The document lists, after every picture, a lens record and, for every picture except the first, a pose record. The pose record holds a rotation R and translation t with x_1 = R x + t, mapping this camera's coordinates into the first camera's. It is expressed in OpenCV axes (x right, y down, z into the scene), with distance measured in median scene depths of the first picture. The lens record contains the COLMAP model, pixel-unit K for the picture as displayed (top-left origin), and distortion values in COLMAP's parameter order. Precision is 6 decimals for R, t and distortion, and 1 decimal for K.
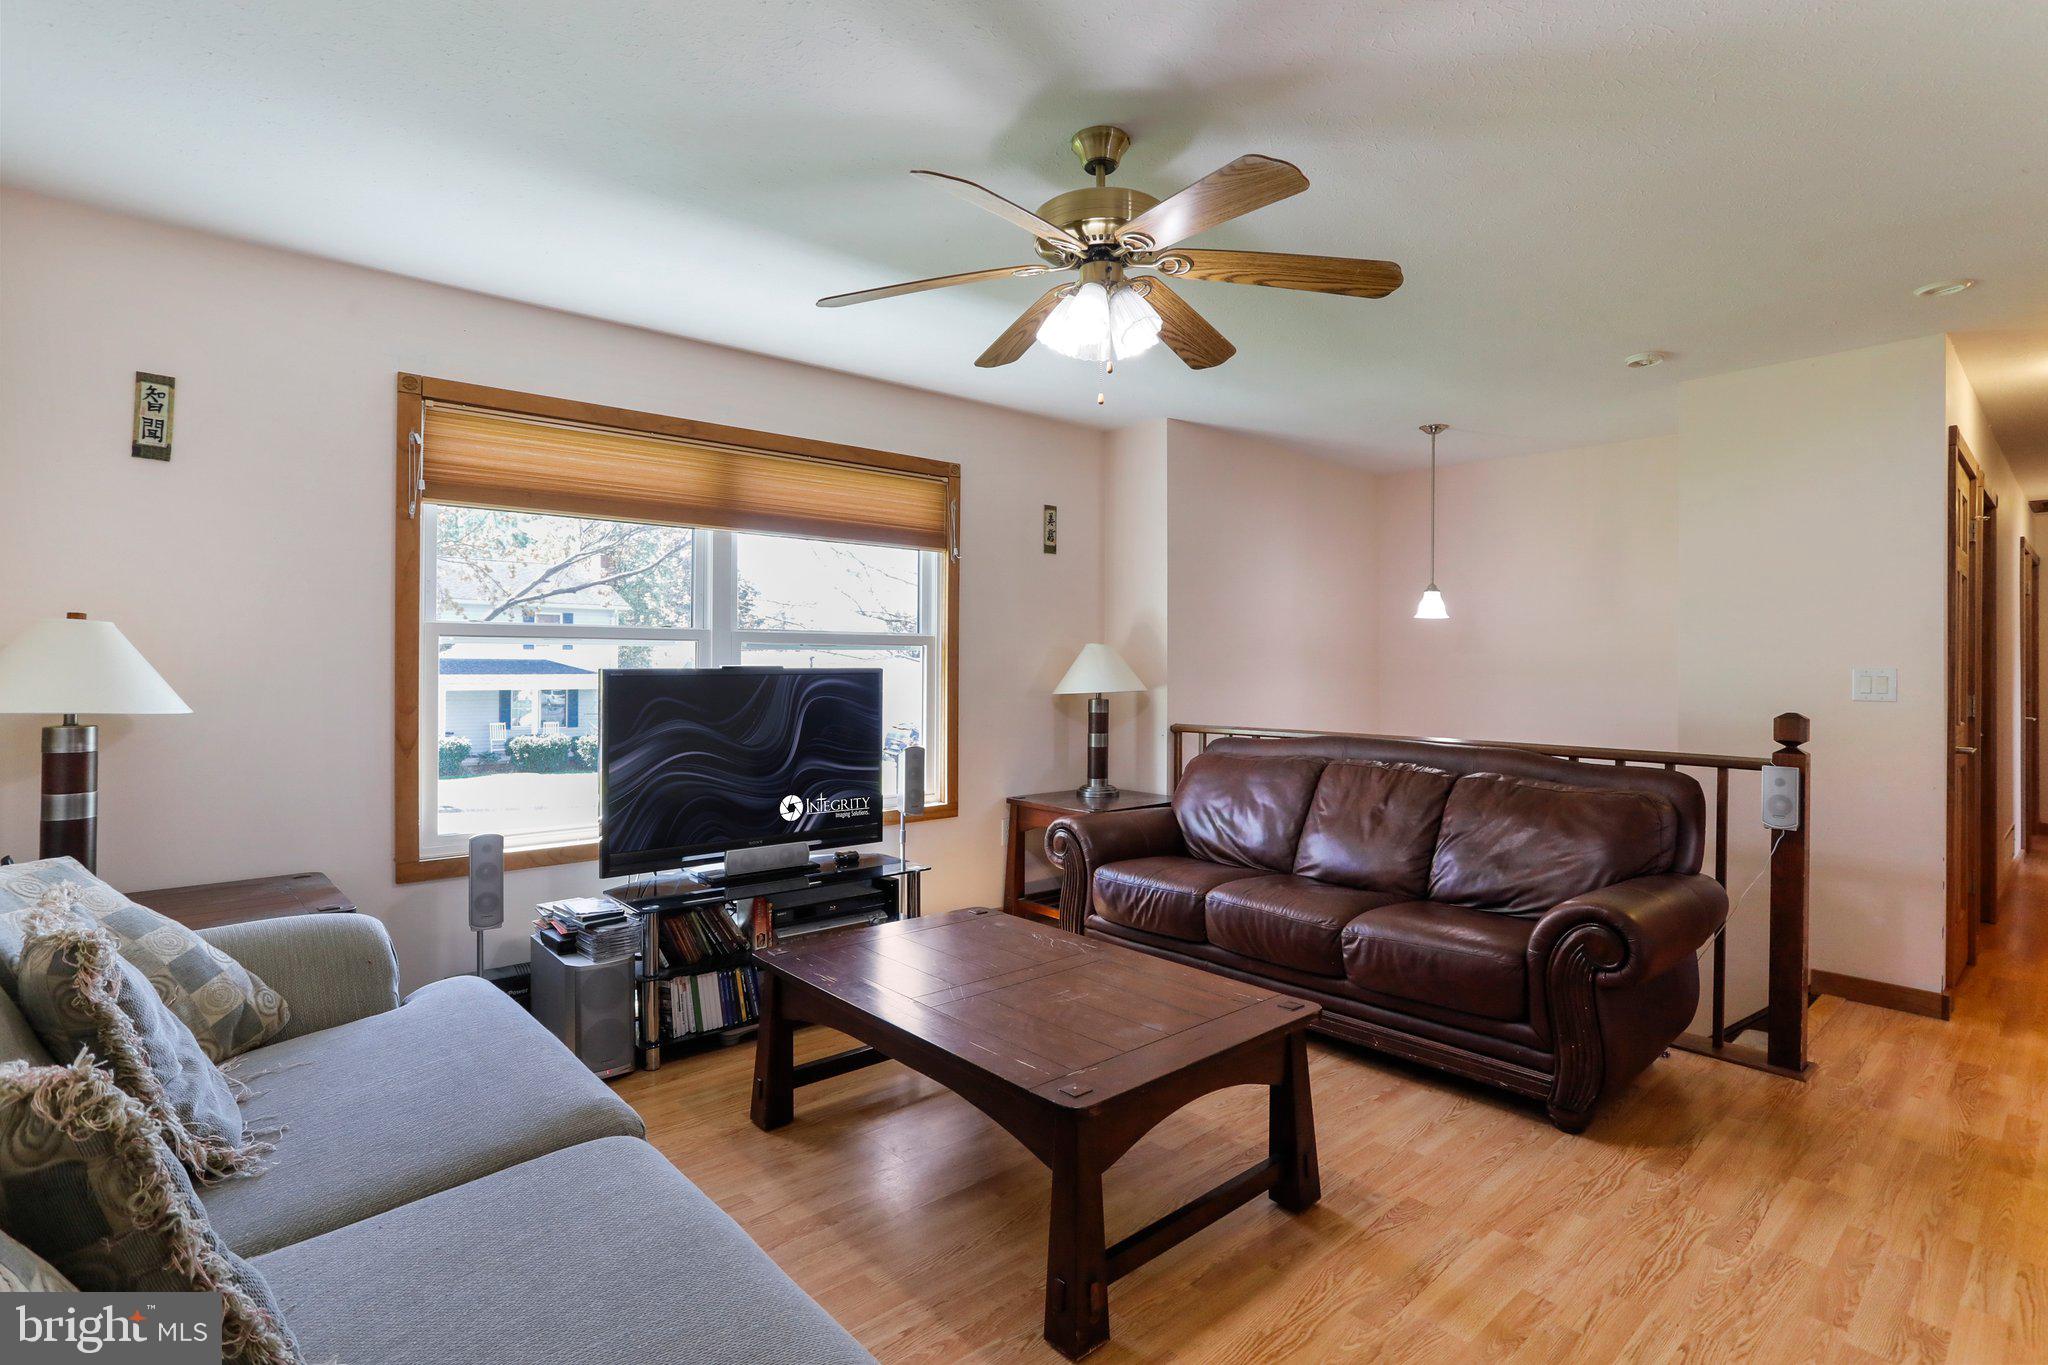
lens RADIAL K [[995.6, 0, 1024.7], [0, 995.6, 671.1], [0, 0, 1]] dist [-0.050886, 0.025513]
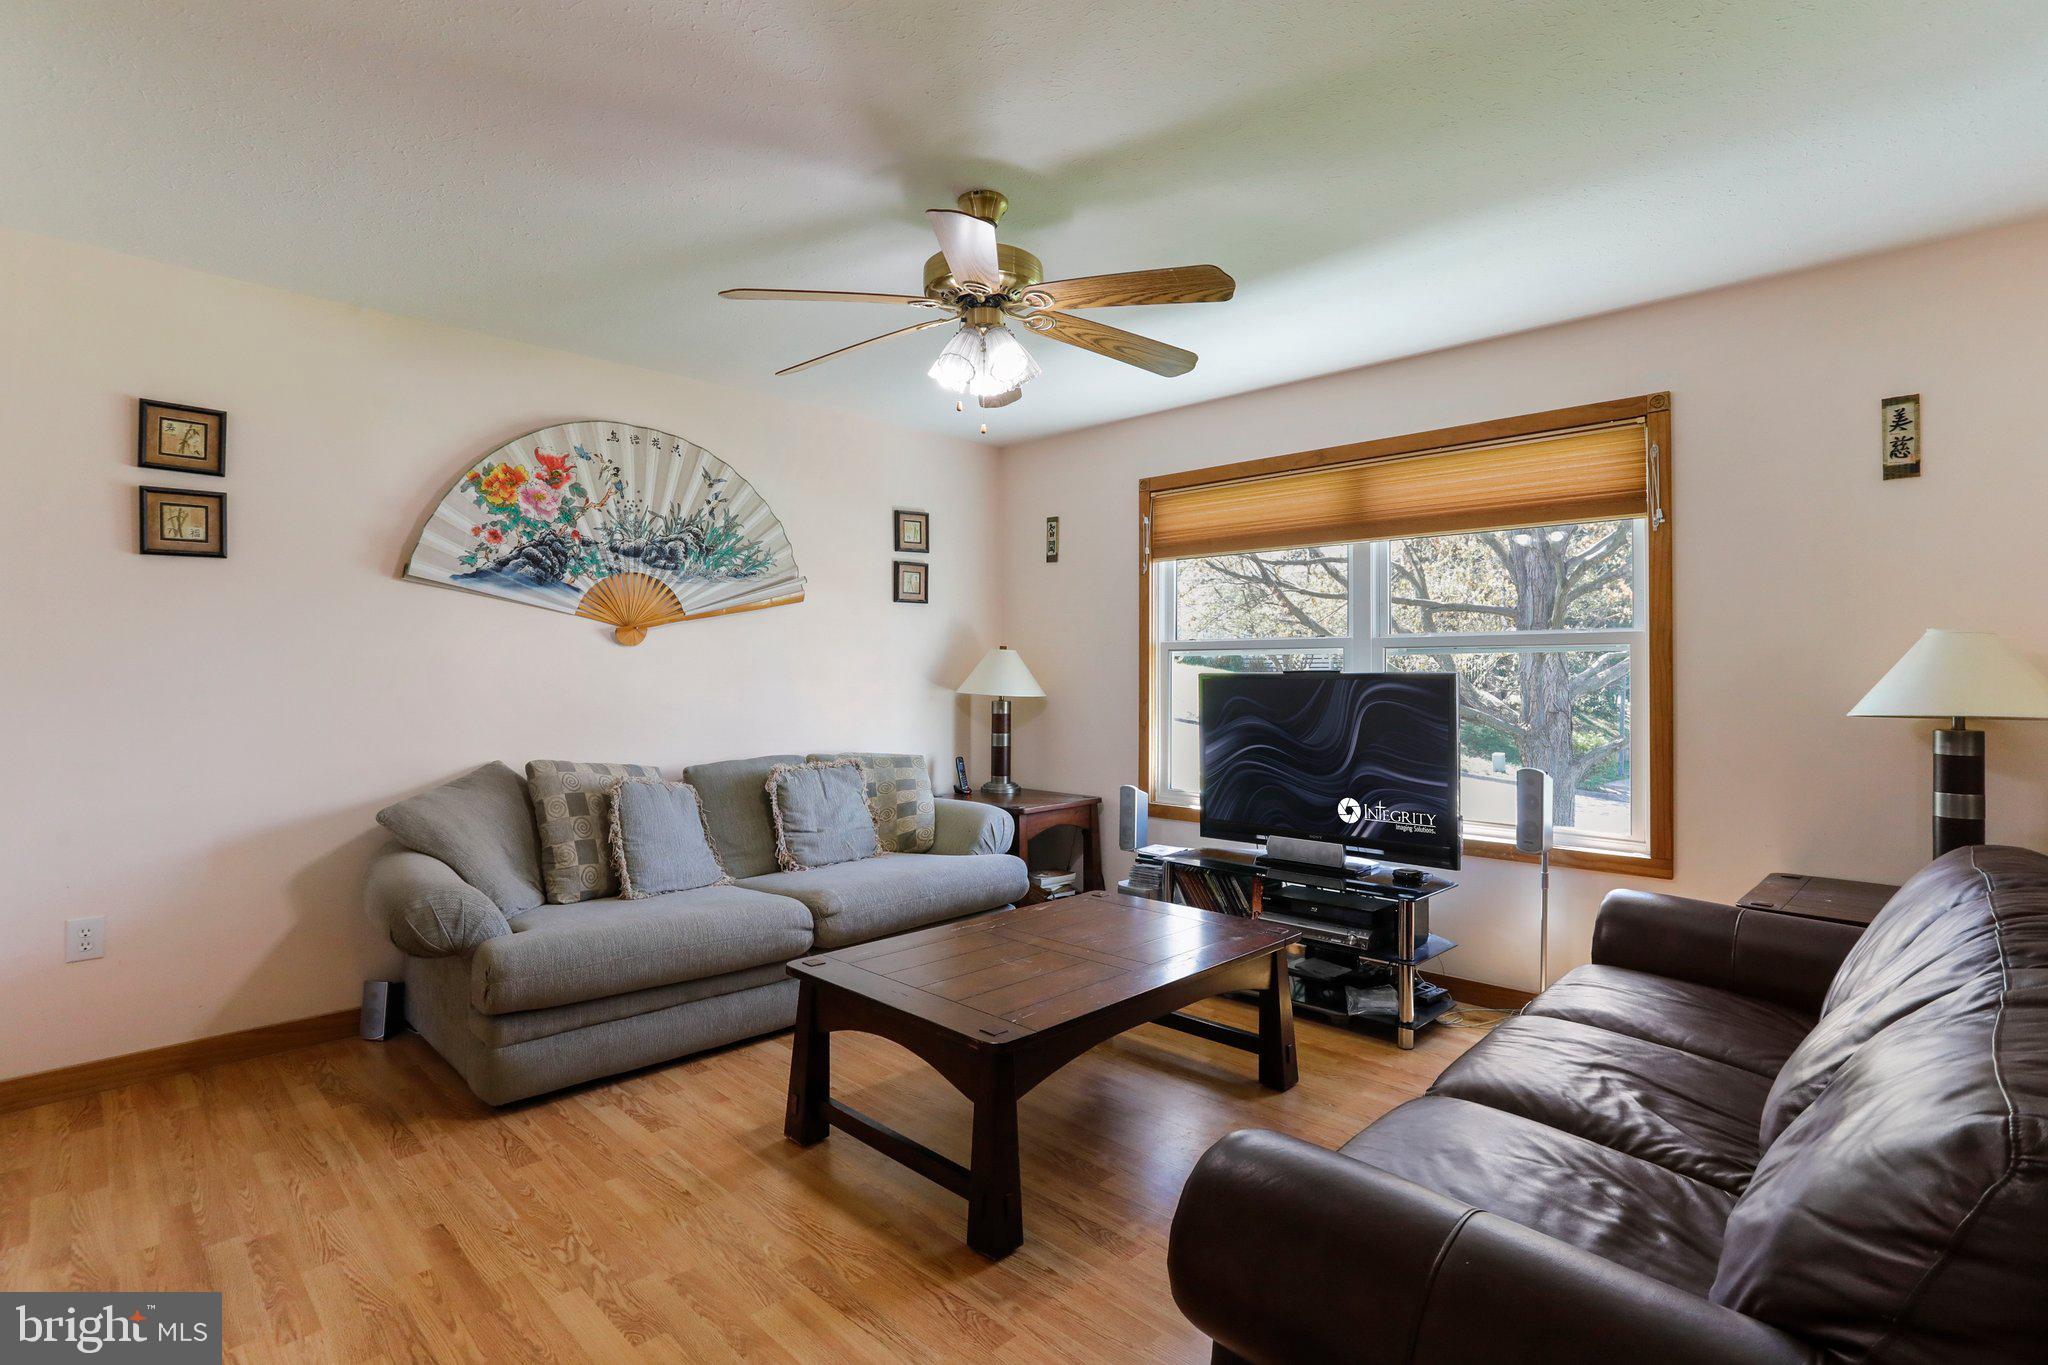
lens RADIAL K [[995.6, 0, 1035.8], [0, 995.6, 671.7], [0, 0, 1]] dist [-0.050886, 0.025513]
pose [[0.080905, -0.007979, -0.996690, 0.741817], [-0.009708, 0.999914, -0.008793, 0.008410], [0.996675, 0.010387, 0.080820, 0.594741]]
